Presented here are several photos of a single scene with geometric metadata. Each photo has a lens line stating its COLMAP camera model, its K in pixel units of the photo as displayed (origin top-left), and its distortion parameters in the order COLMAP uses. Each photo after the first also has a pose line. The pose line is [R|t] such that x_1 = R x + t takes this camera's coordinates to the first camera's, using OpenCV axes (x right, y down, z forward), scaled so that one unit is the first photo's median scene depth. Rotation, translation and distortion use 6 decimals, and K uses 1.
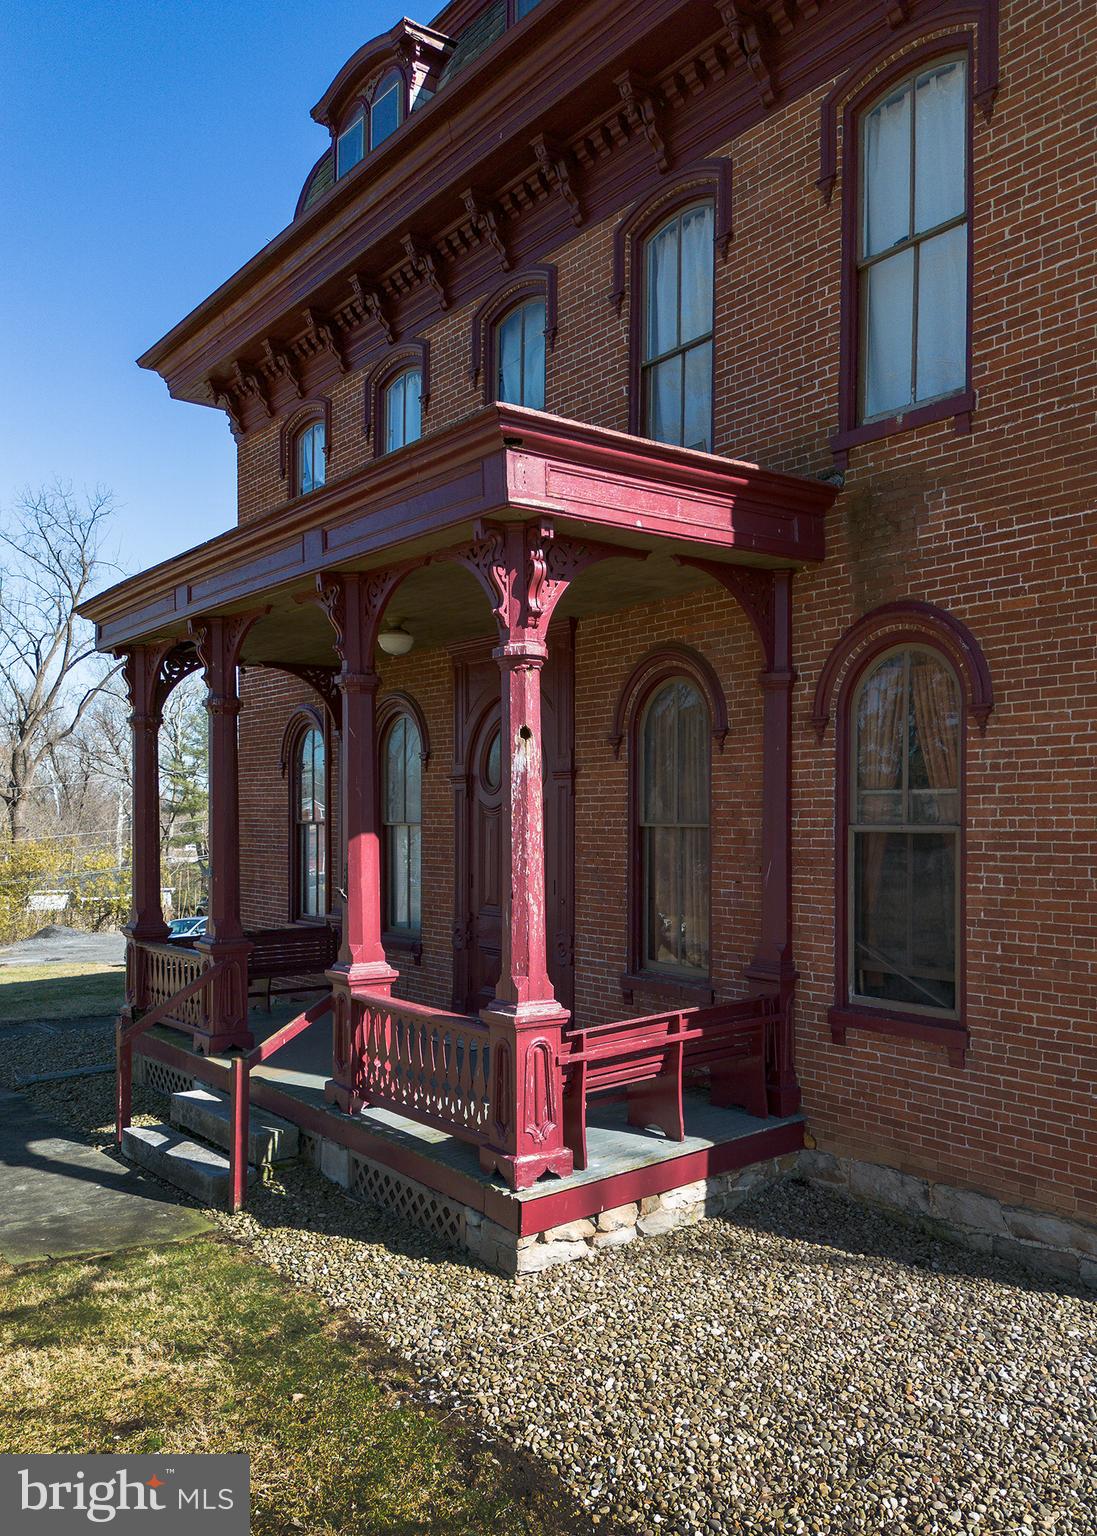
lens RADIAL K [[1367.1, 0, 548.5], [0, 1367.1, 768.0], [0, 0, 1]] dist [0.056966, -0.002584]
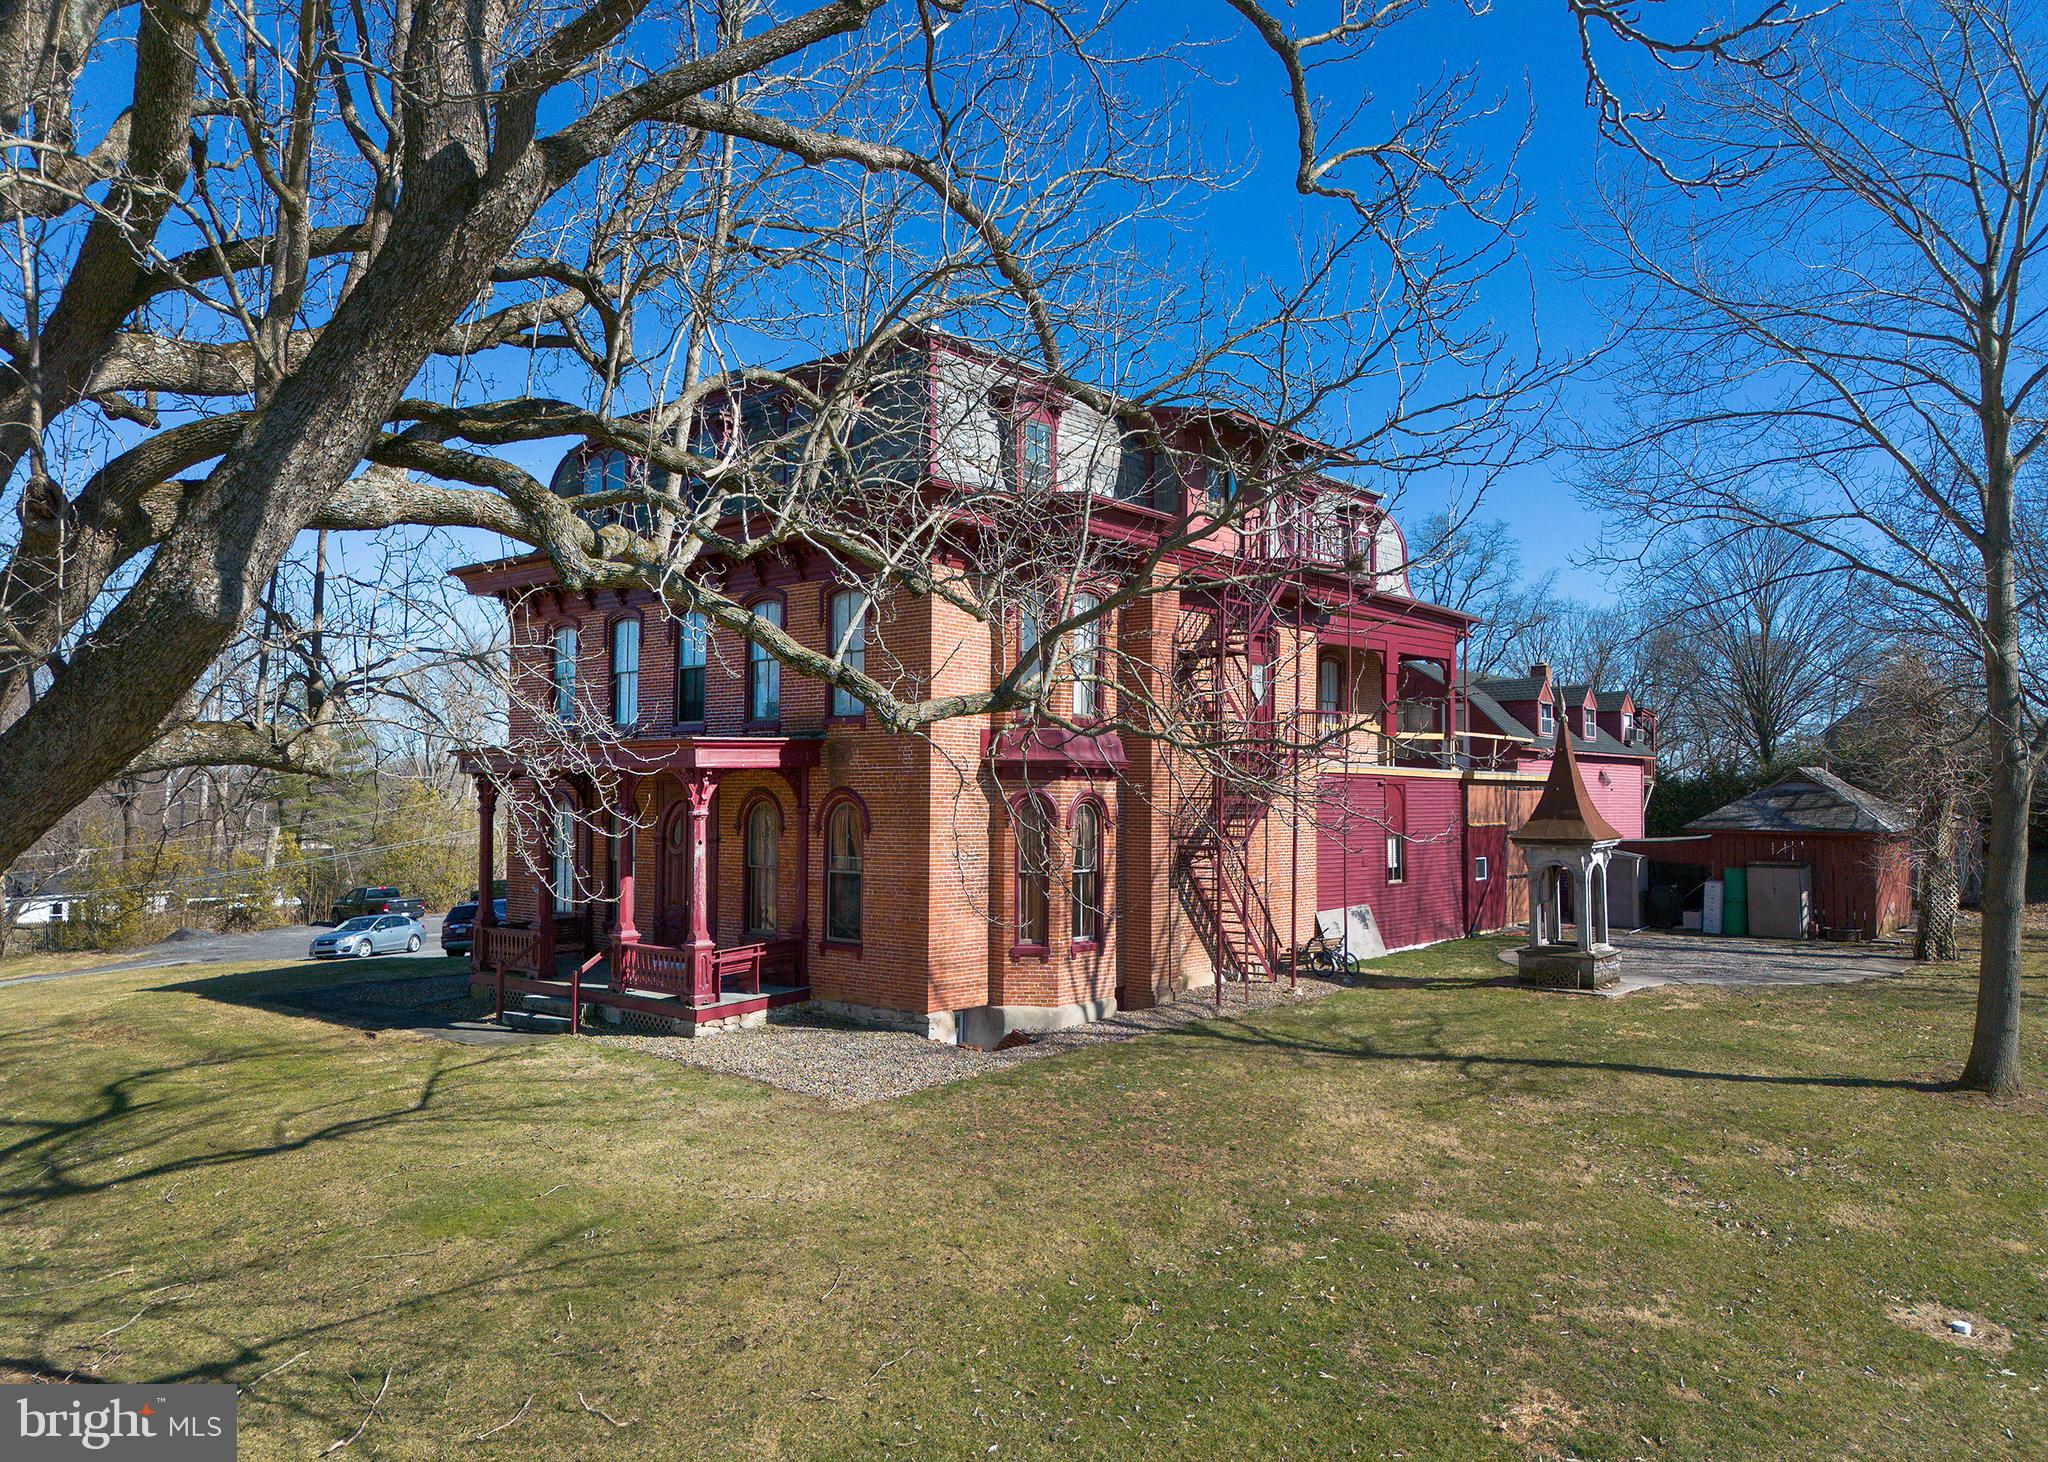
lens RADIAL K [[1642.6, 0, 1083.1], [0, 1642.6, 622.1], [0, 0, 1]] dist [0.003889, 0.005253]
pose [[0.972390, 0.014848, 0.232887, -0.040073], [-0.000890, 0.998203, -0.059924, -0.247530], [-0.233359, 0.058063, 0.970656, -2.211268]]
